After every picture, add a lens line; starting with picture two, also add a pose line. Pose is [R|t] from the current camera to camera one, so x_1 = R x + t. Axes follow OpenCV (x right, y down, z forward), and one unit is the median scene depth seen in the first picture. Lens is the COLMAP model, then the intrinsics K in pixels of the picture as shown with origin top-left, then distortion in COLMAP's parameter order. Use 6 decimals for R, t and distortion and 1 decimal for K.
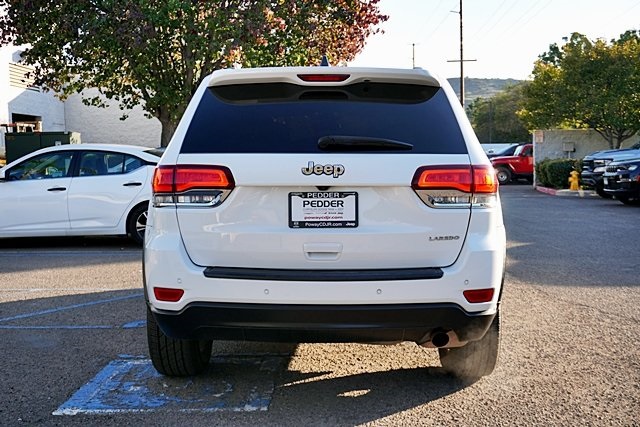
lens RADIAL K [[760.8, 0, 319.9], [0, 760.8, 212.7], [0, 0, 1]] dist [0.028112, 0.000000]
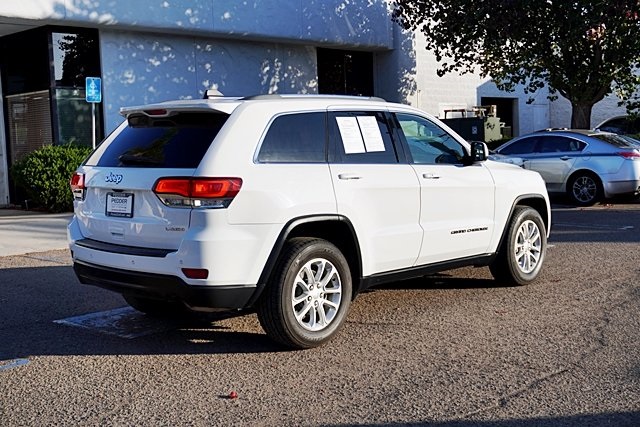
lens RADIAL K [[831.5, 0, 318.7], [0, 831.5, 212.8], [0, 0, 1]] dist [0.066708, 0.000000]
pose [[0.744111, 0.052410, -0.665997, 1.381946], [-0.035407, 0.998611, 0.039024, -0.065900], [0.667117, -0.005457, 0.744933, 0.042590]]
